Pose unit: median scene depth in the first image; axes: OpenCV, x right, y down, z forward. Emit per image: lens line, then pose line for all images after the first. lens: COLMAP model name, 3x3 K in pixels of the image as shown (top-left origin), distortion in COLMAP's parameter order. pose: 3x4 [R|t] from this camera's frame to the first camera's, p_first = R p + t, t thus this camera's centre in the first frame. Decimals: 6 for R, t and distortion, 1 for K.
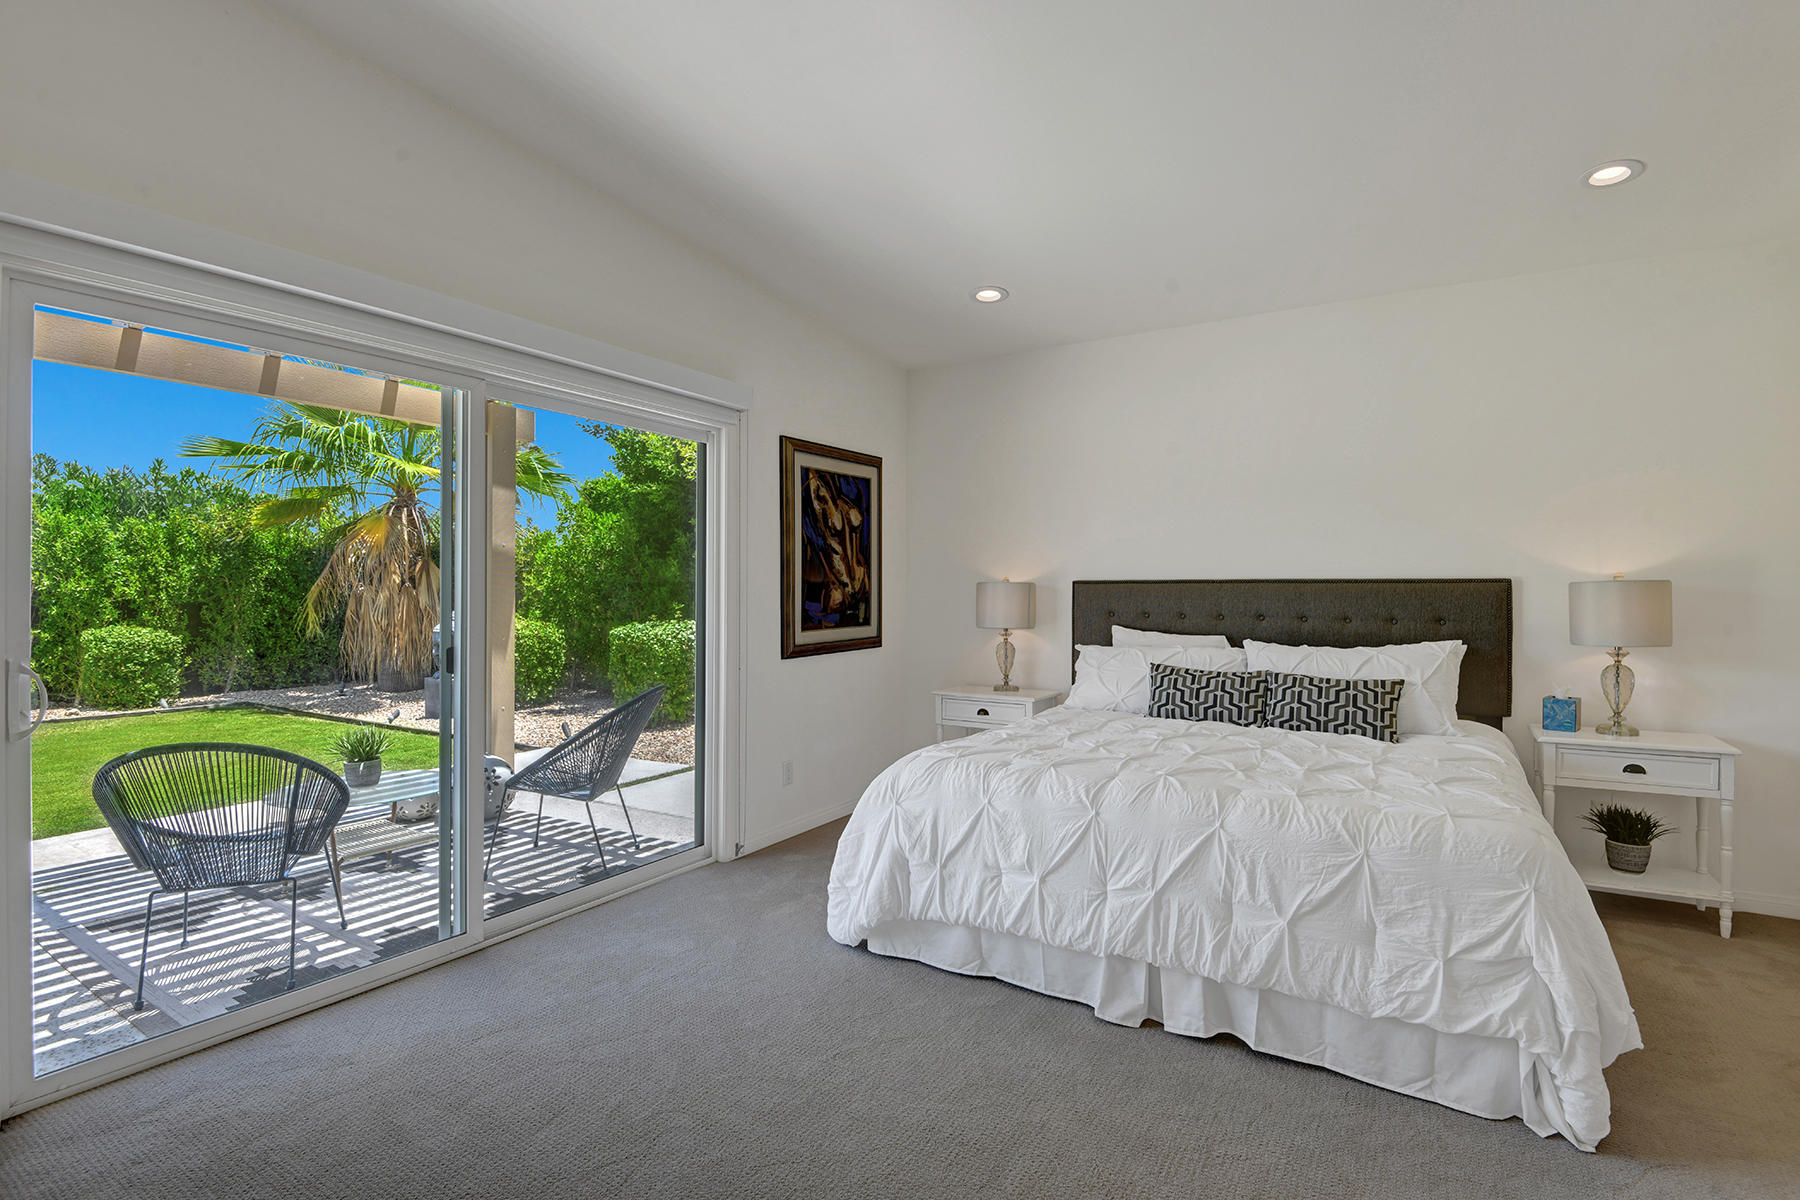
lens RADIAL K [[815.9, 0, 900.0], [0, 815.9, 600.0], [0, 0, 1]] dist [-0.002103, -0.022903]
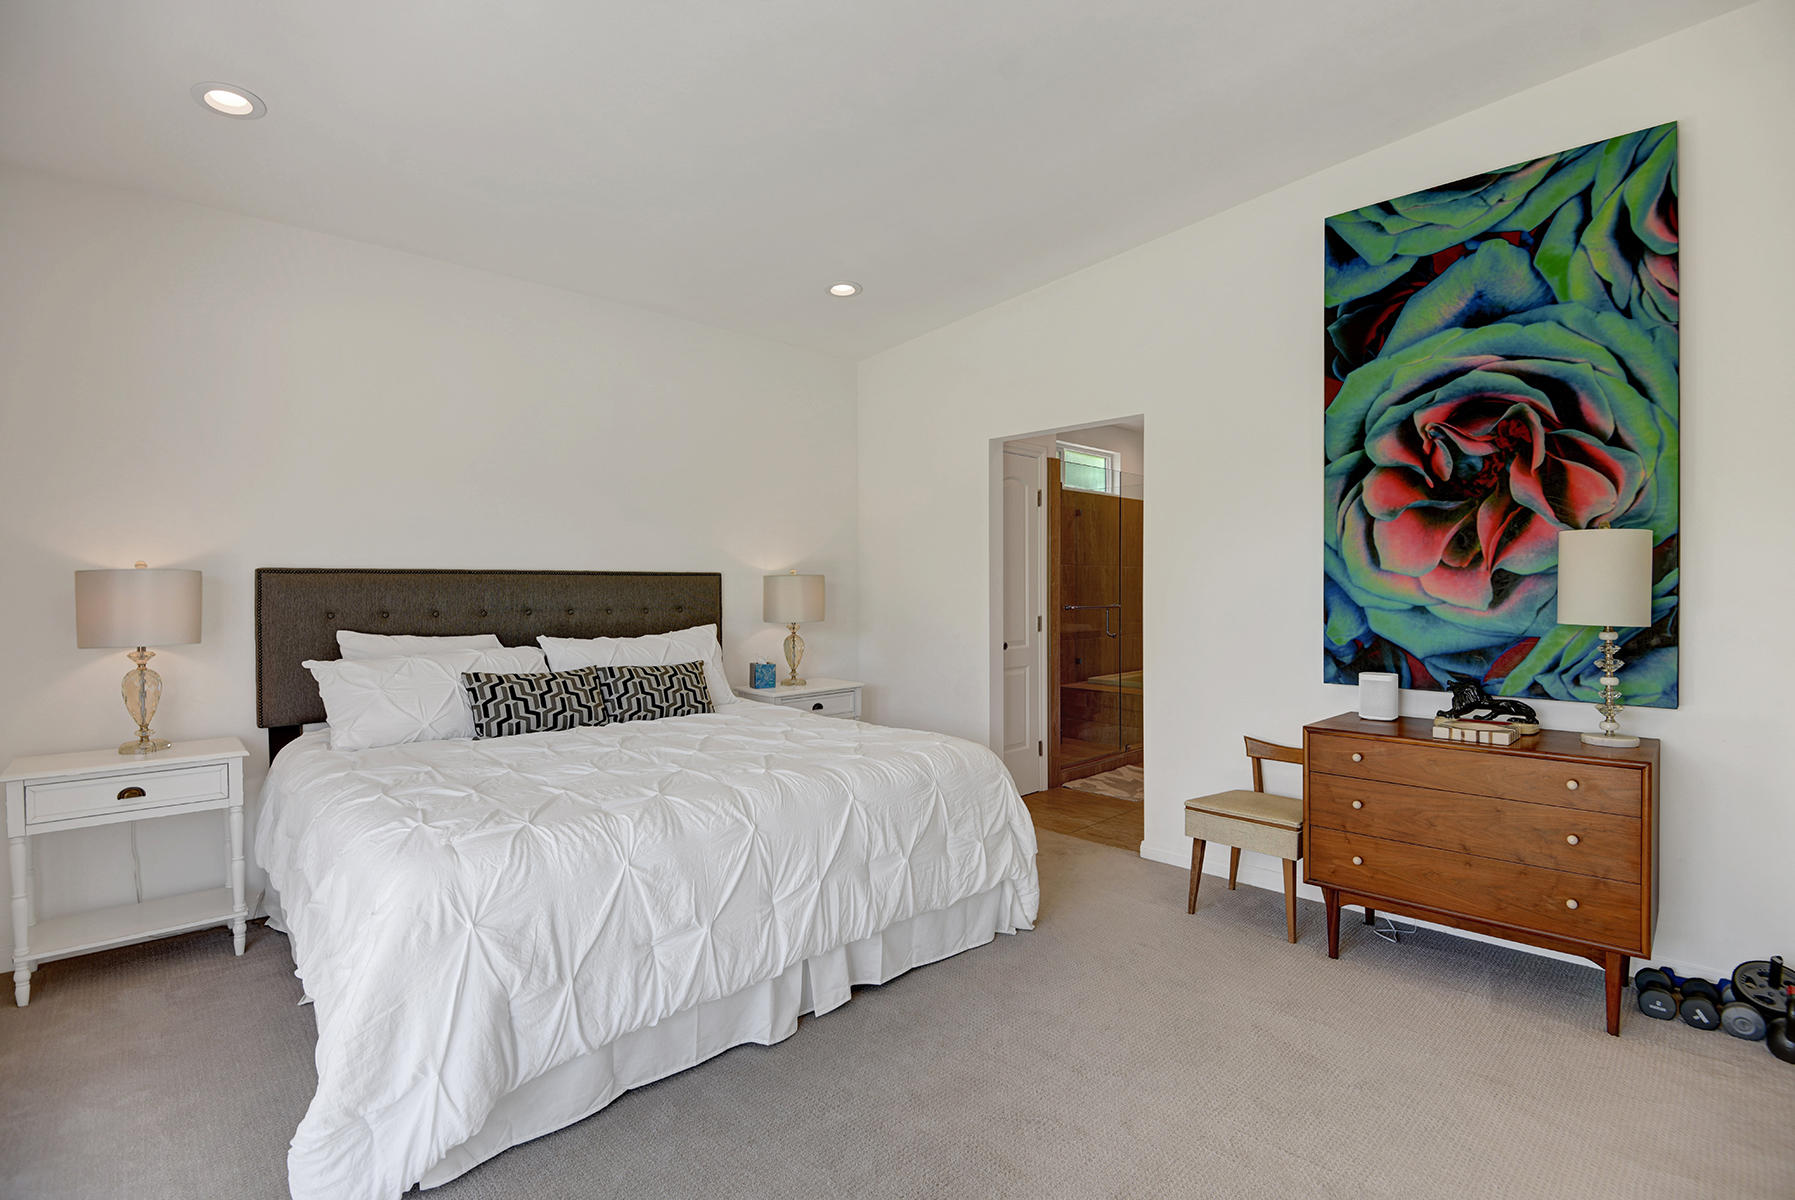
lens RADIAL K [[834.2, 0, 918.3], [0, 834.2, 596.4], [0, 0, 1]] dist [0.015750, -0.036180]
pose [[0.242789, -0.016992, 0.969930, -0.340932], [0.012667, 0.999817, 0.014345, -0.003616], [-0.969997, 0.008803, 0.242959, 0.328442]]
